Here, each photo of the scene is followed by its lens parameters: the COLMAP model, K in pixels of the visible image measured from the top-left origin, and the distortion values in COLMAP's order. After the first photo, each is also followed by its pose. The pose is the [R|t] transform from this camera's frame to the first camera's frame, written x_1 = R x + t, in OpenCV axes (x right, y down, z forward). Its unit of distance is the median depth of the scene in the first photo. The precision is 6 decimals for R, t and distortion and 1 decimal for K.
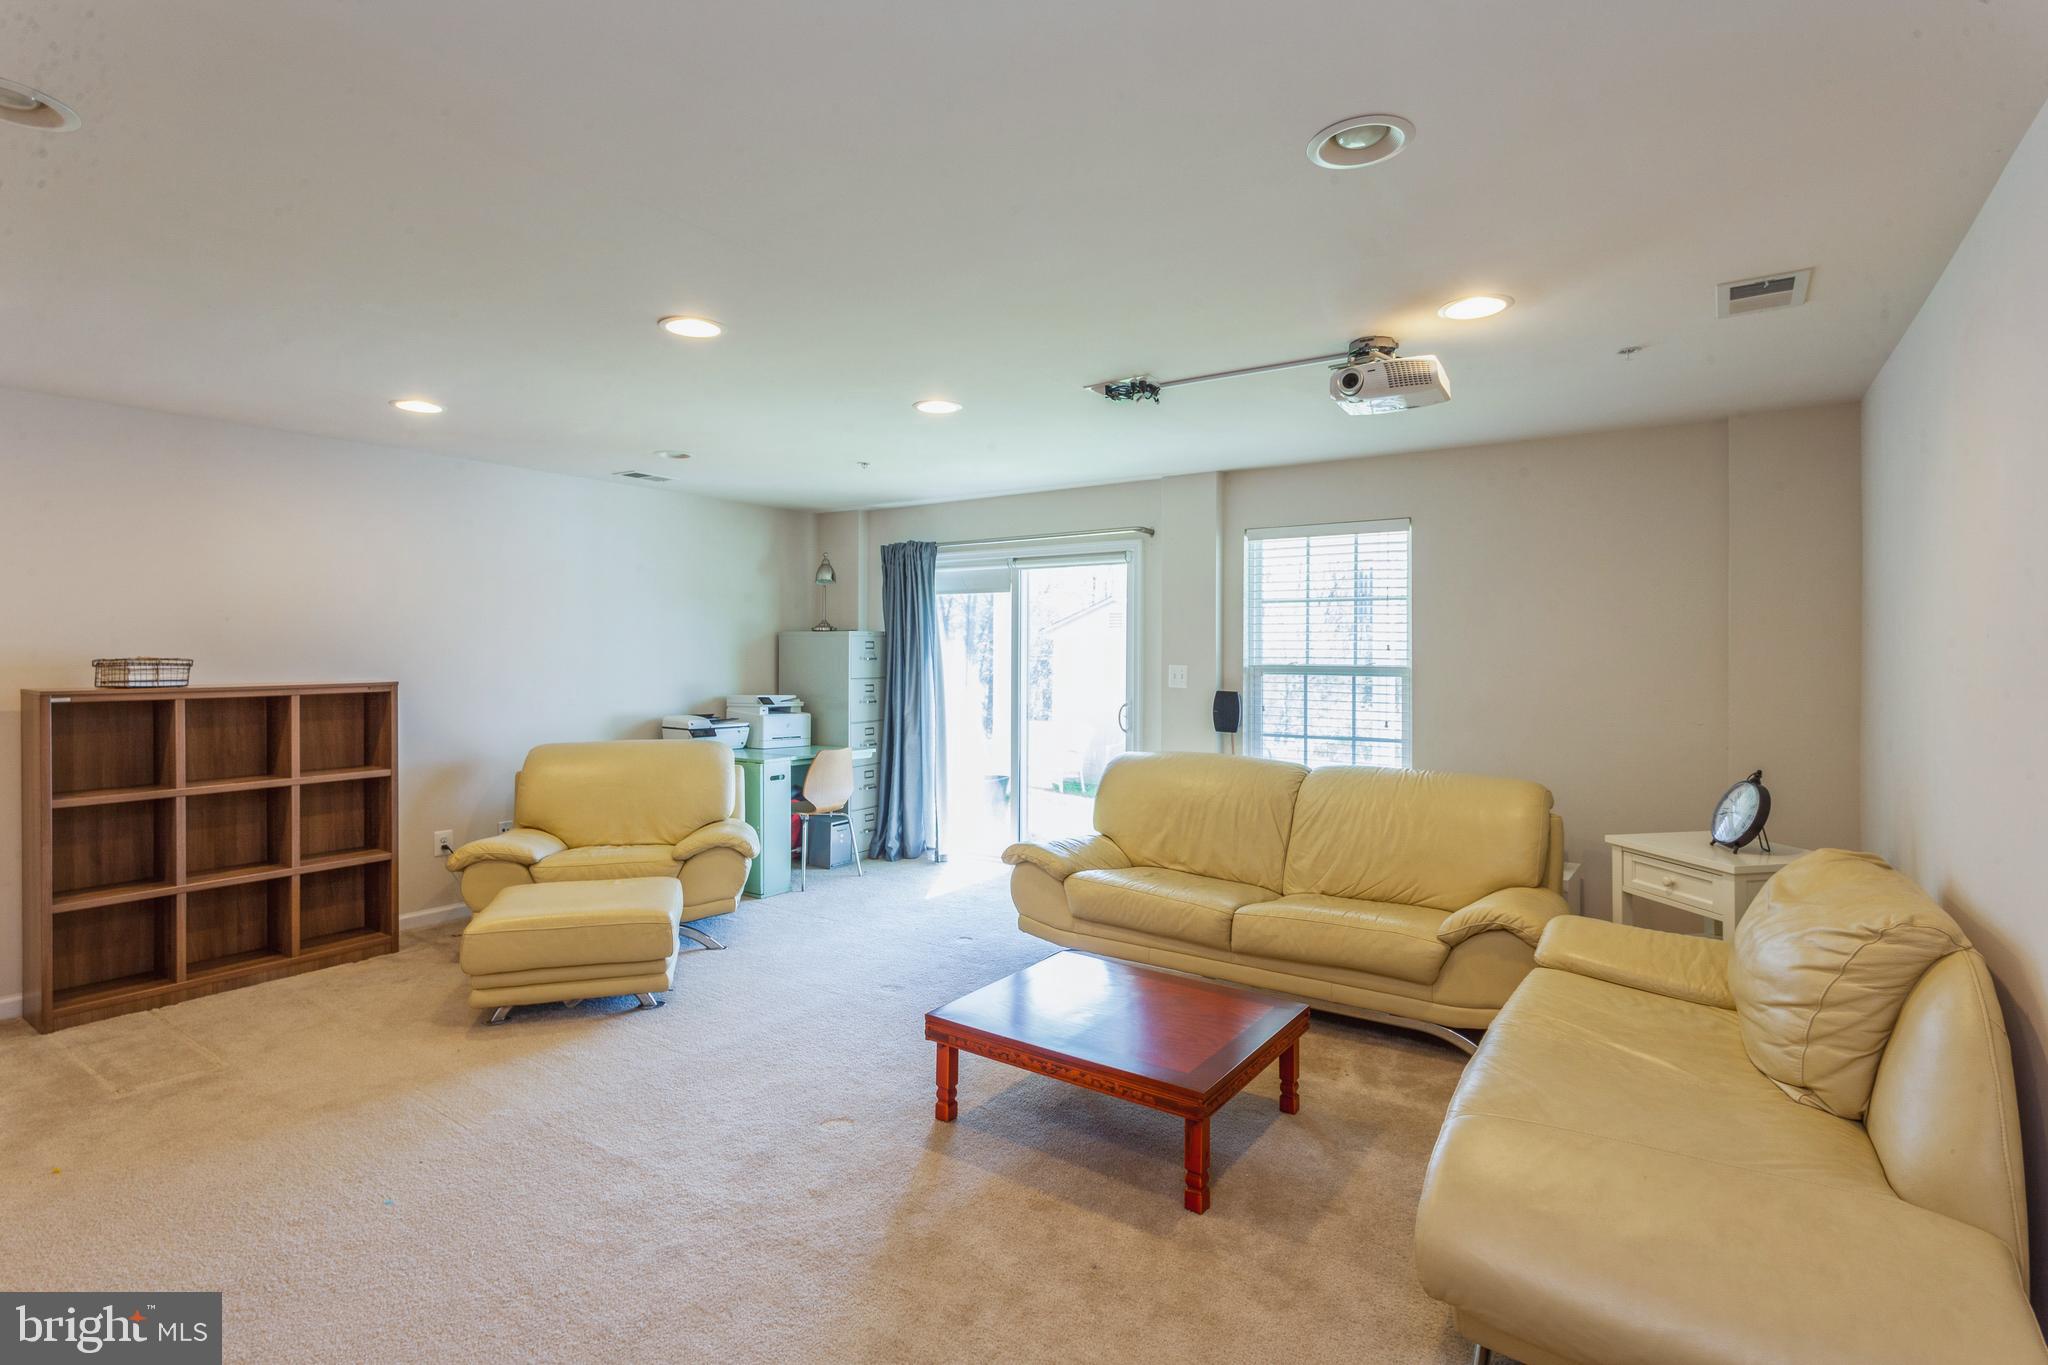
lens RADIAL K [[995.4, 0, 1023.5], [0, 995.4, 658.3], [0, 0, 1]] dist [0.005553, 0.000698]
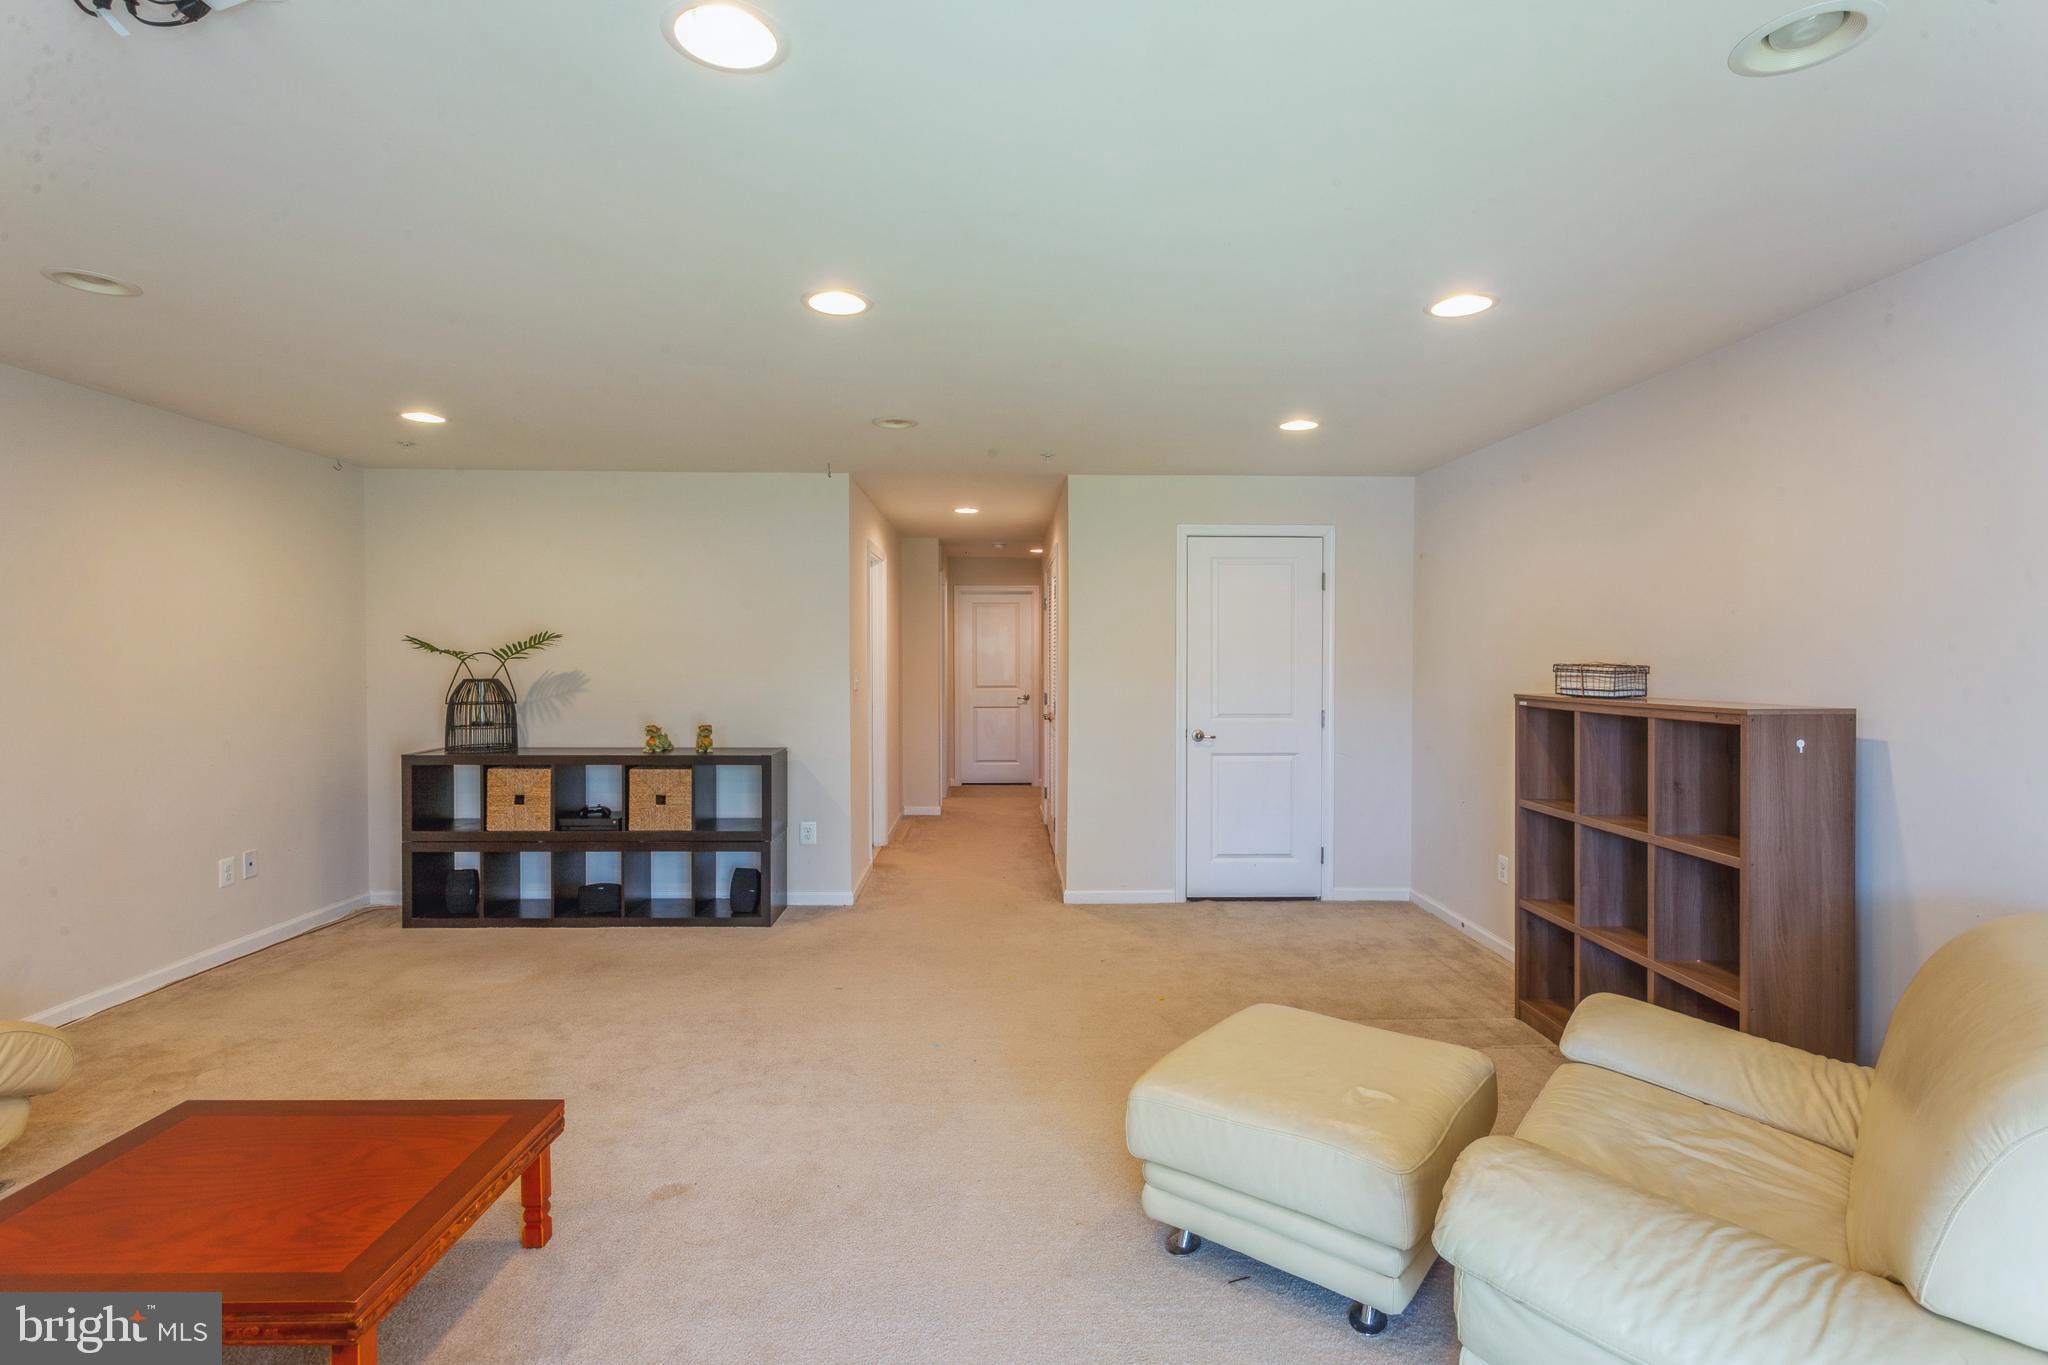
lens RADIAL K [[995.4, 0, 1023.5], [0, 995.4, 658.3], [0, 0, 1]] dist [0.005553, 0.000698]
pose [[-0.811045, -0.001709, -0.584981, 0.051702], [-0.008522, 0.999924, 0.008894, -0.008173], [0.584922, 0.012199, -0.810998, 1.360434]]
